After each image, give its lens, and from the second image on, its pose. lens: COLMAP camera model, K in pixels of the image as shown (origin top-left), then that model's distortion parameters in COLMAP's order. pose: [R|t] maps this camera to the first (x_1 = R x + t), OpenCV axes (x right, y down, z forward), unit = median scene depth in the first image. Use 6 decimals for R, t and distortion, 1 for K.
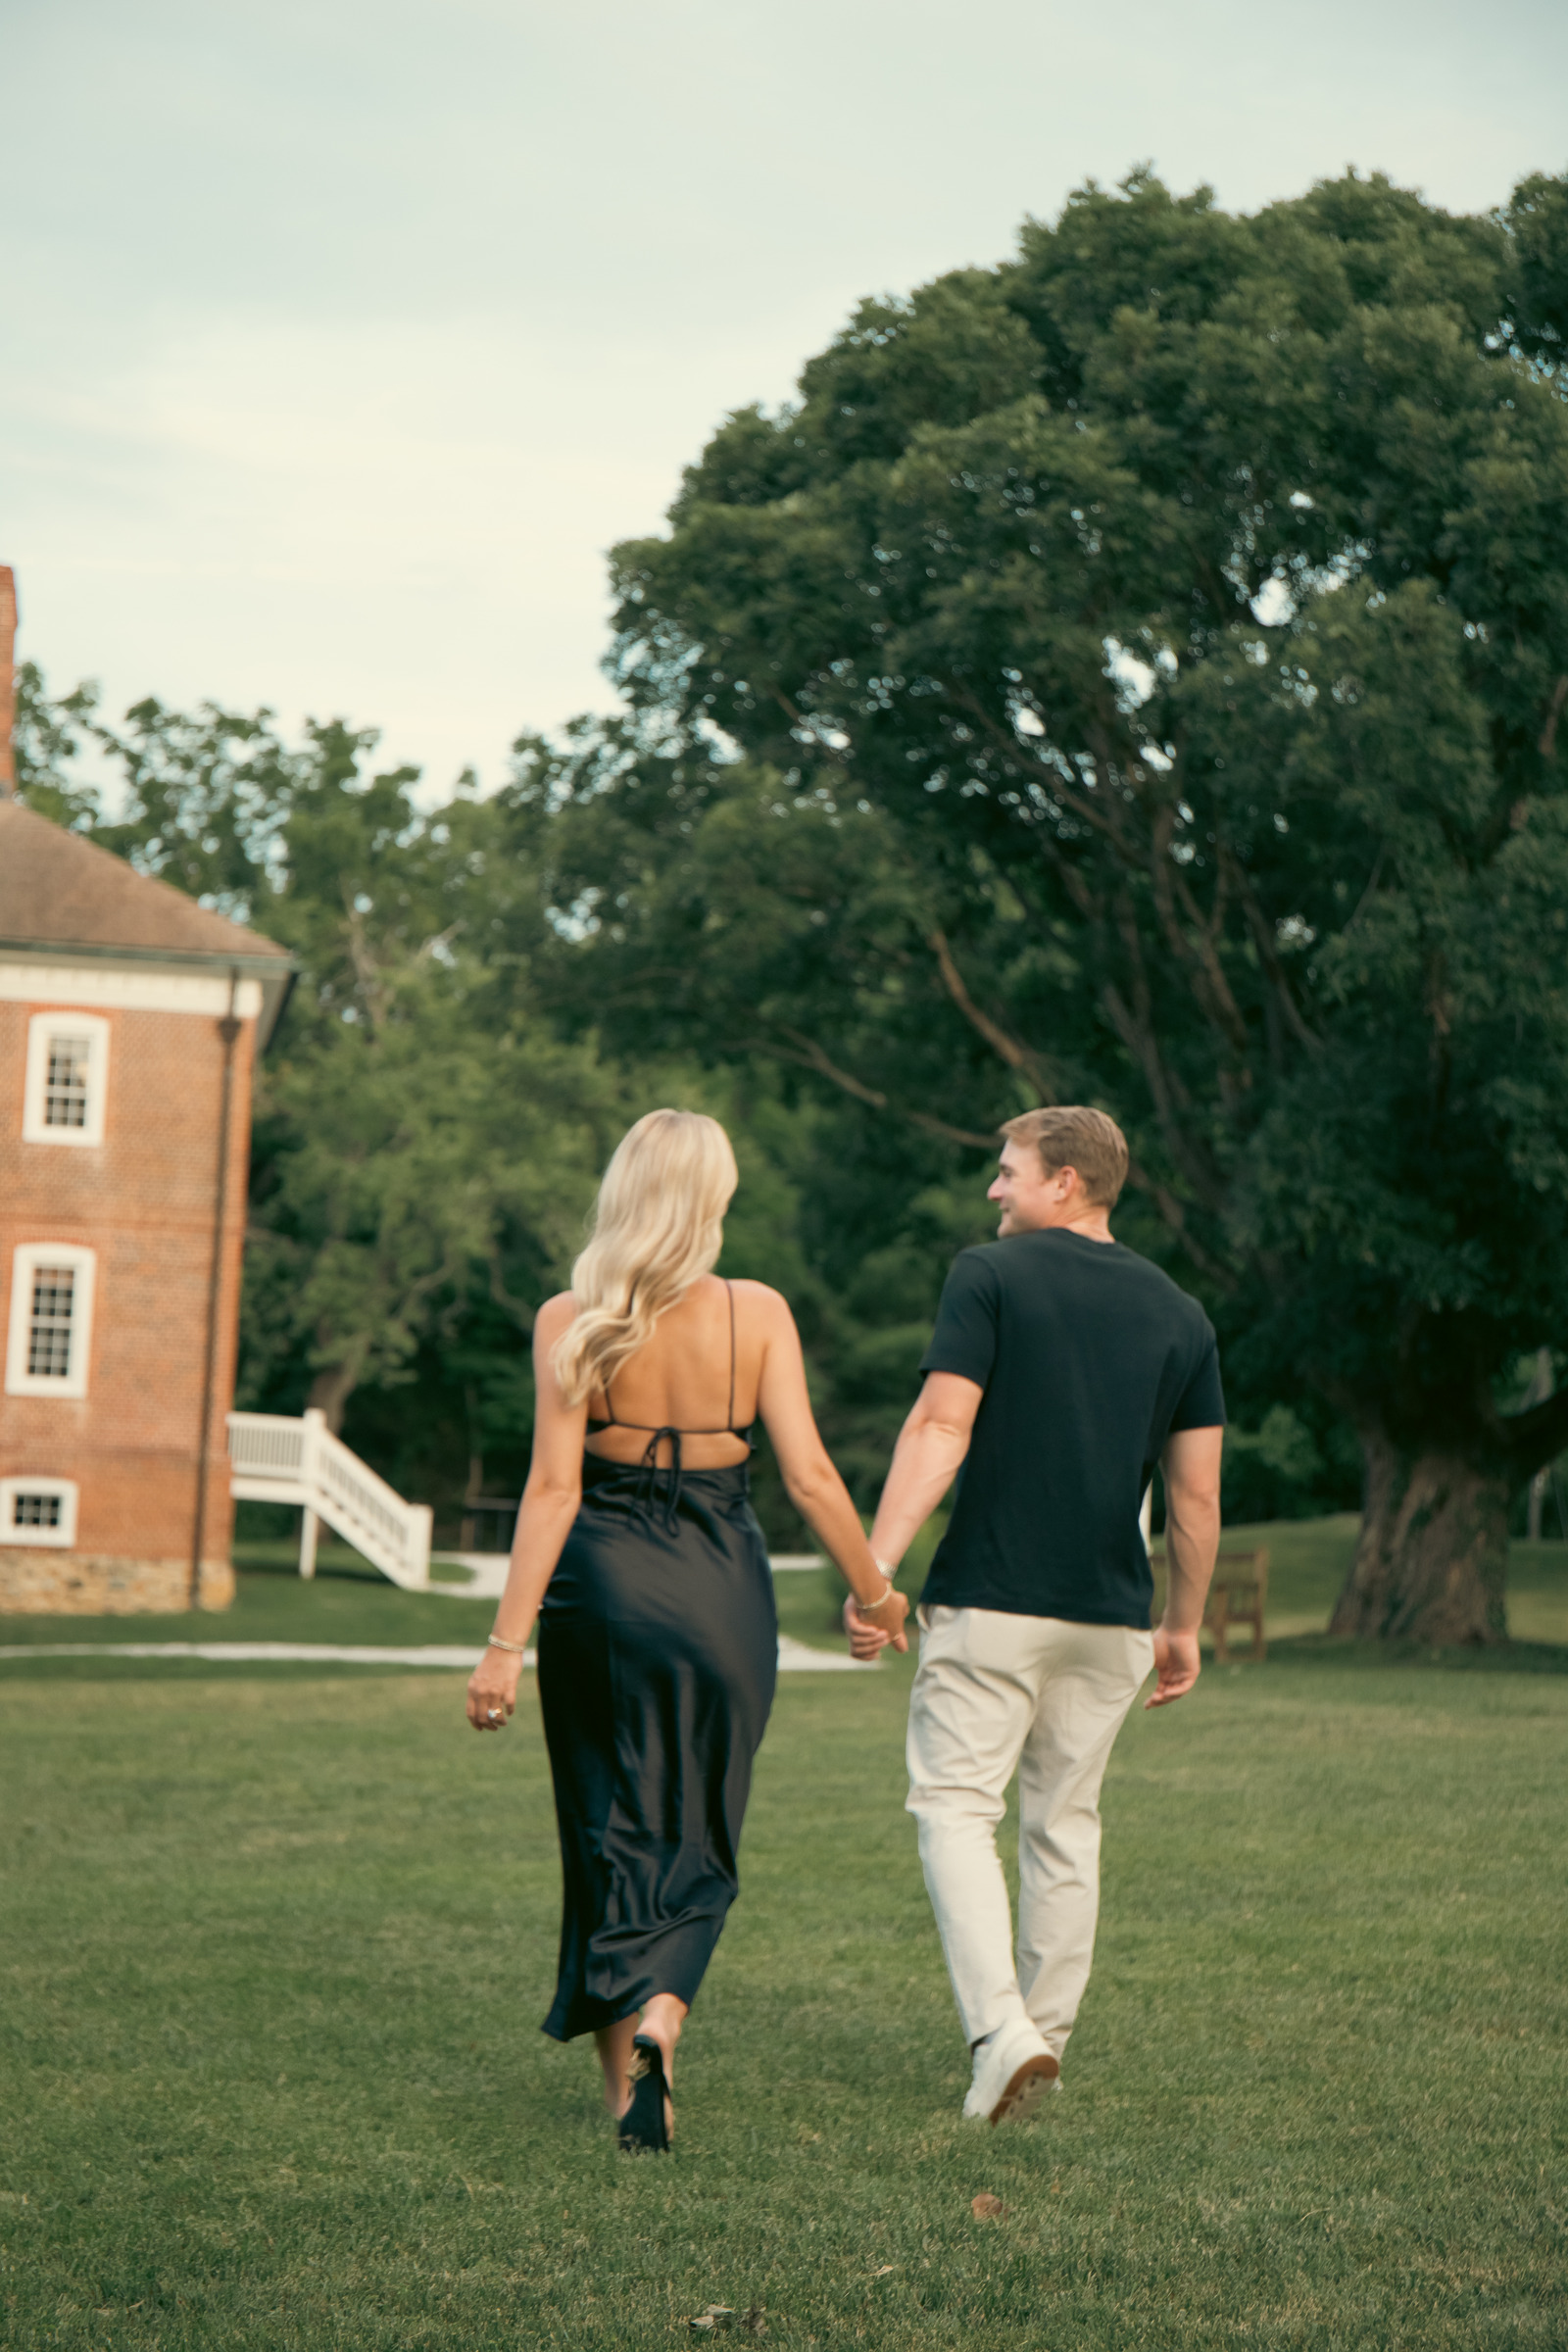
lens RADIAL K [[4480.5, 0, 784.0], [0, 4480.5, 1176.0], [0, 0, 1]] dist [0.128213, 0.285047]
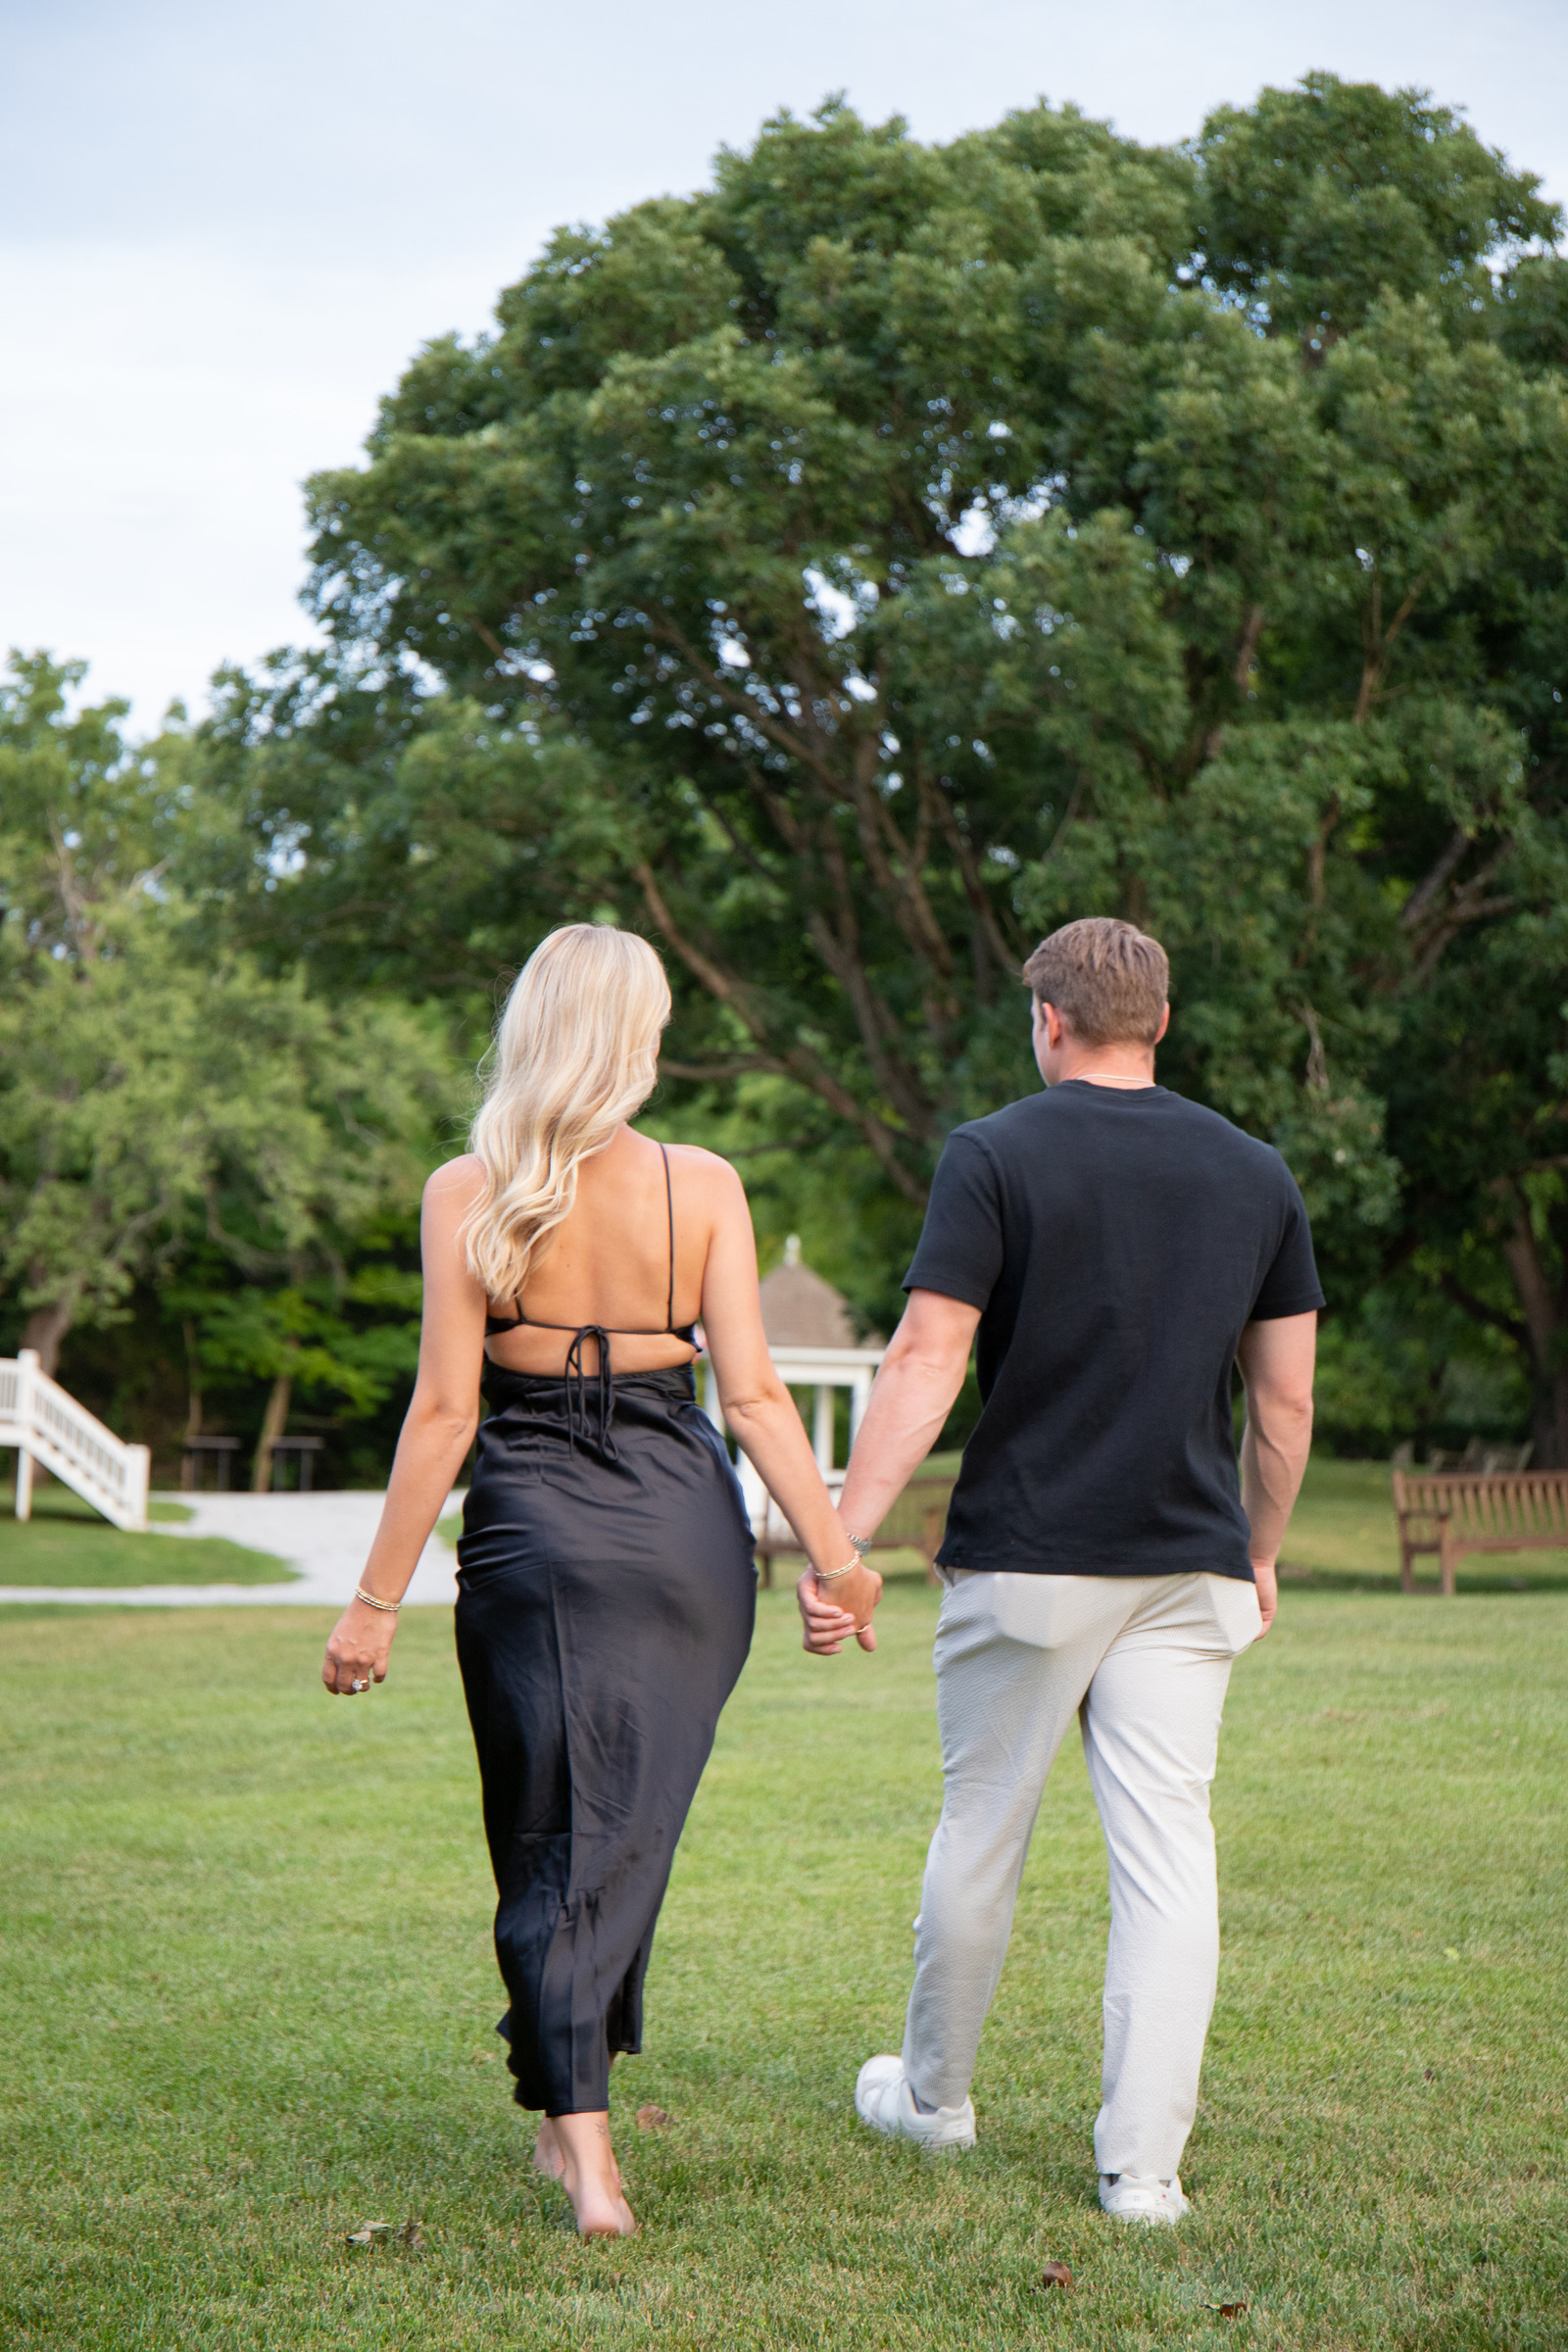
lens RADIAL K [[4480.5, 0, 784.0], [0, 4480.5, 1176.0], [0, 0, 1]] dist [0.128213, 0.285047]
pose [[0.998021, -0.013358, 0.061452, 0.003216], [0.012421, 0.999801, 0.015615, 0.000107], [-0.061649, -0.014821, 0.997988, -0.002699]]
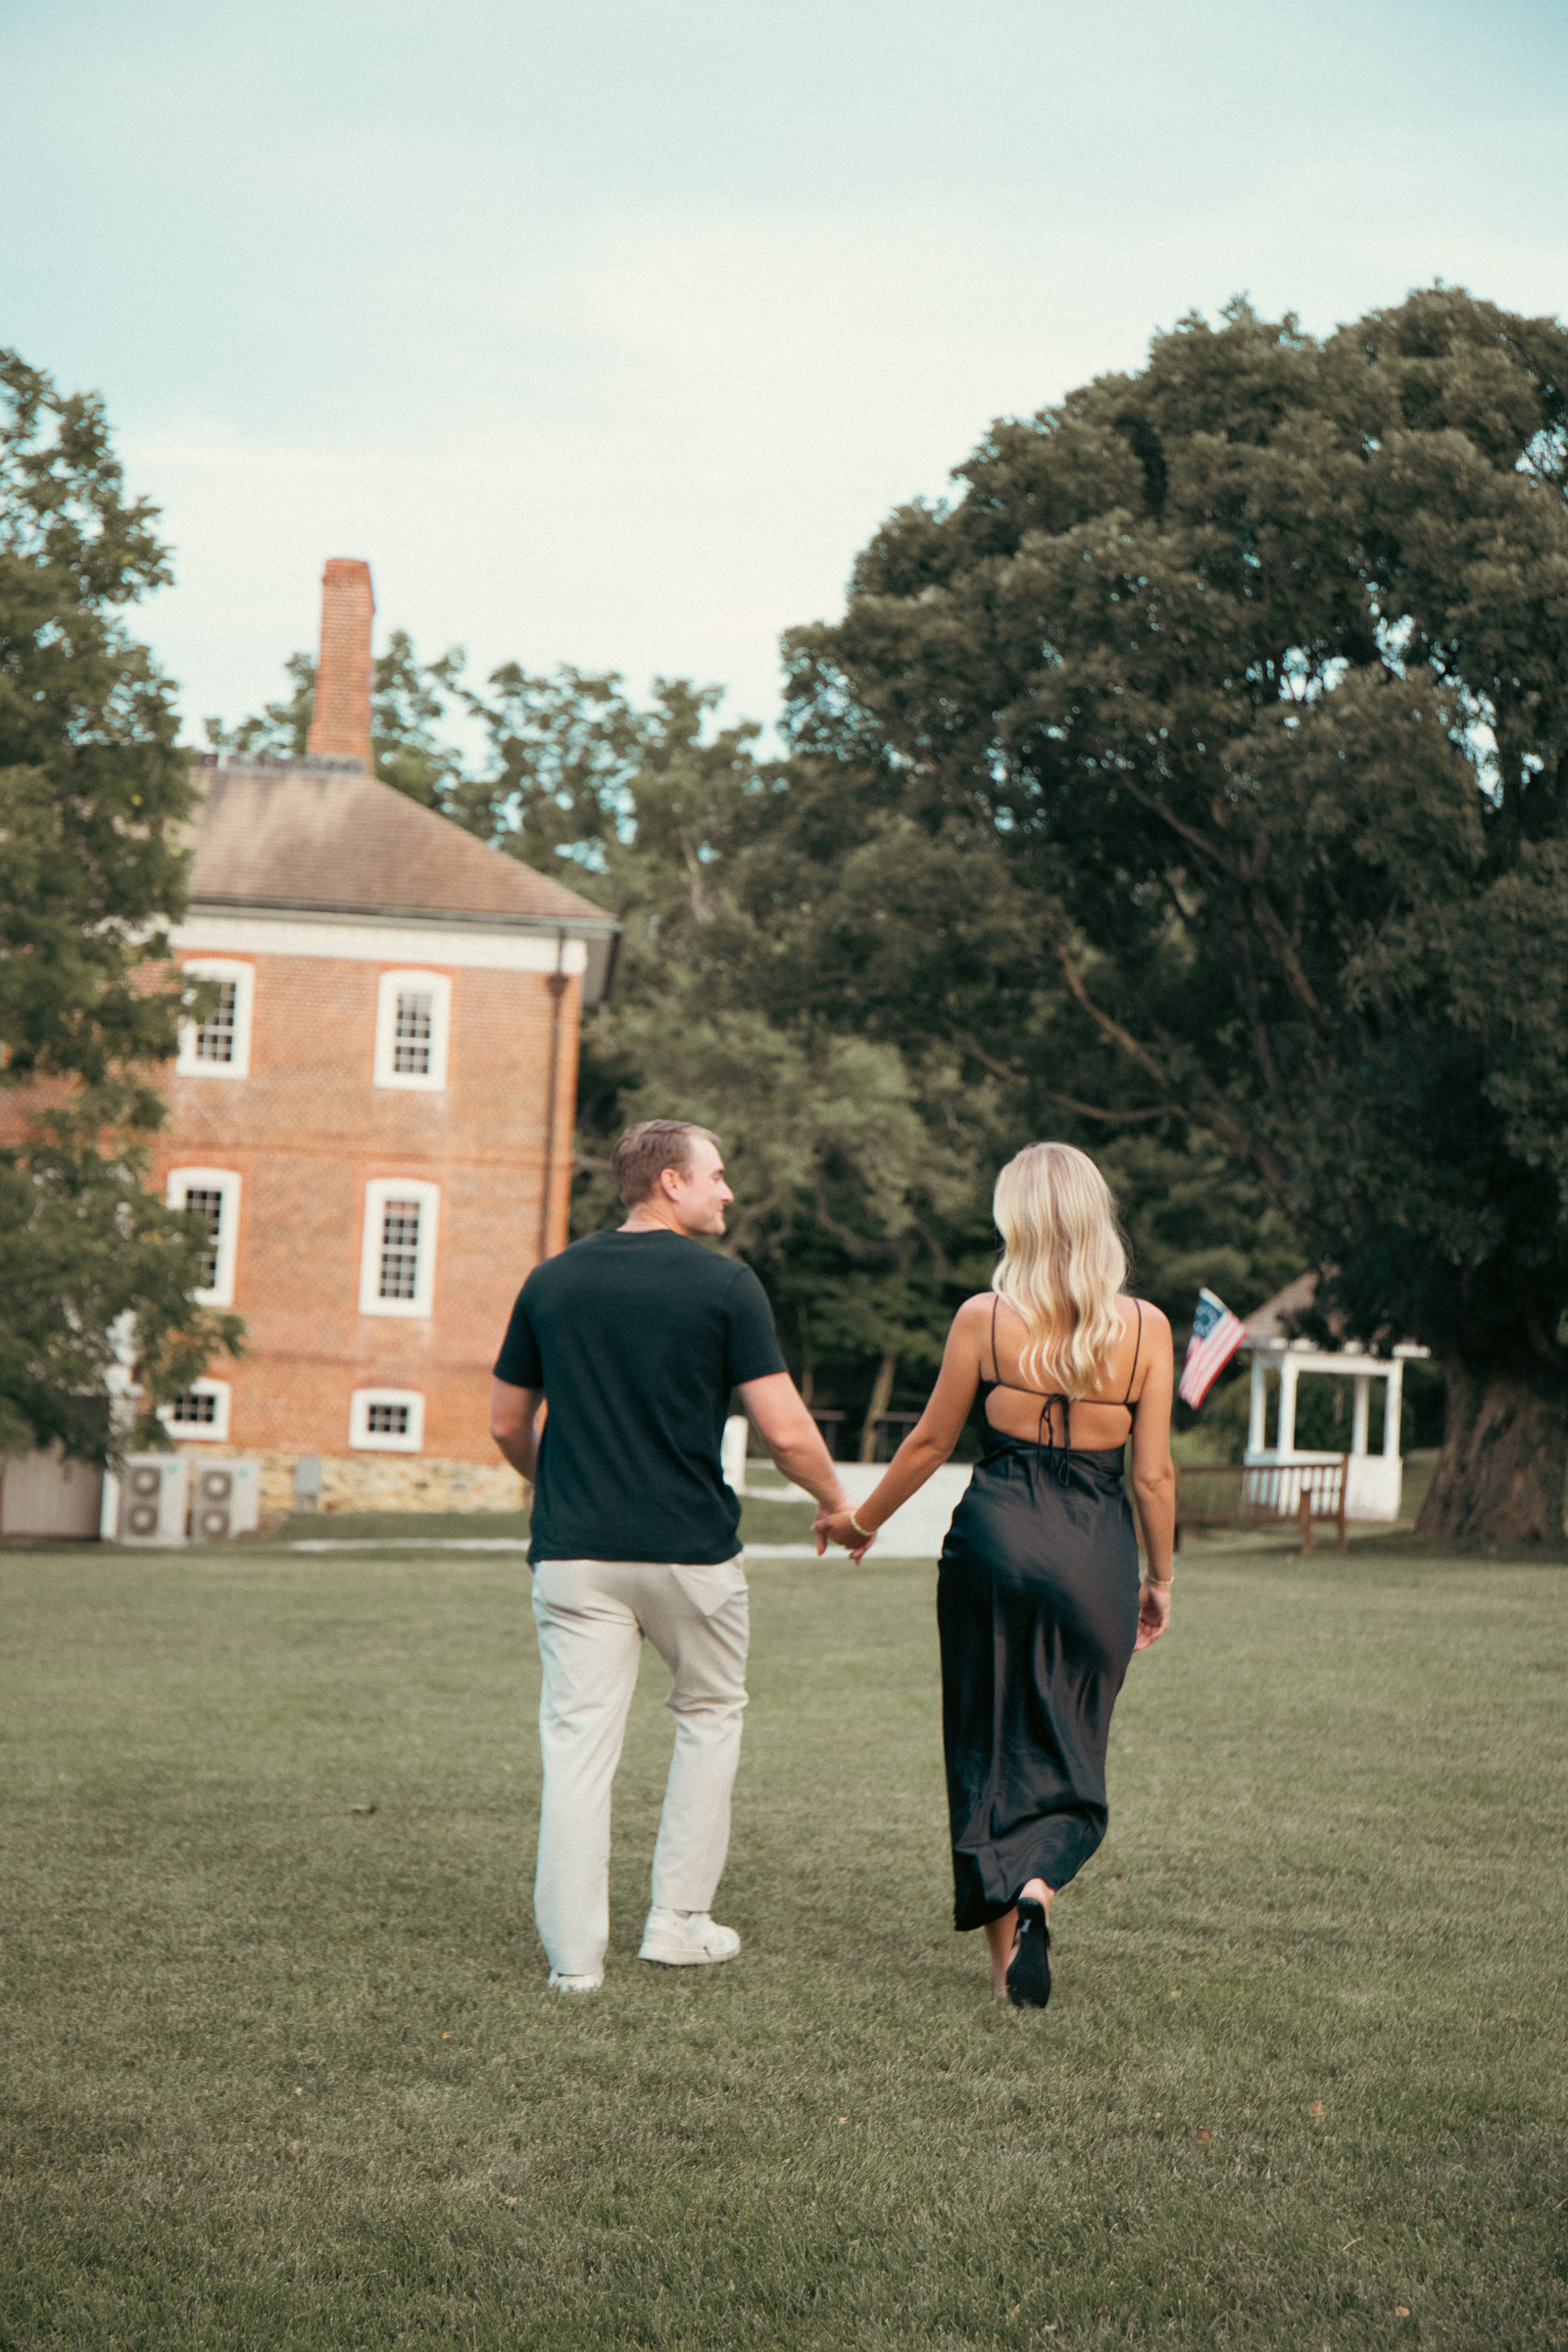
lens RADIAL K [[4480.5, 0, 784.0], [0, 4480.5, 1176.0], [0, 0, 1]] dist [0.128213, 0.285047]
pose [[0.995839, -0.000504, -0.091127, 0.068476], [0.002353, 0.999793, 0.020189, -0.016567], [0.091098, -0.020319, 0.995635, -0.197899]]
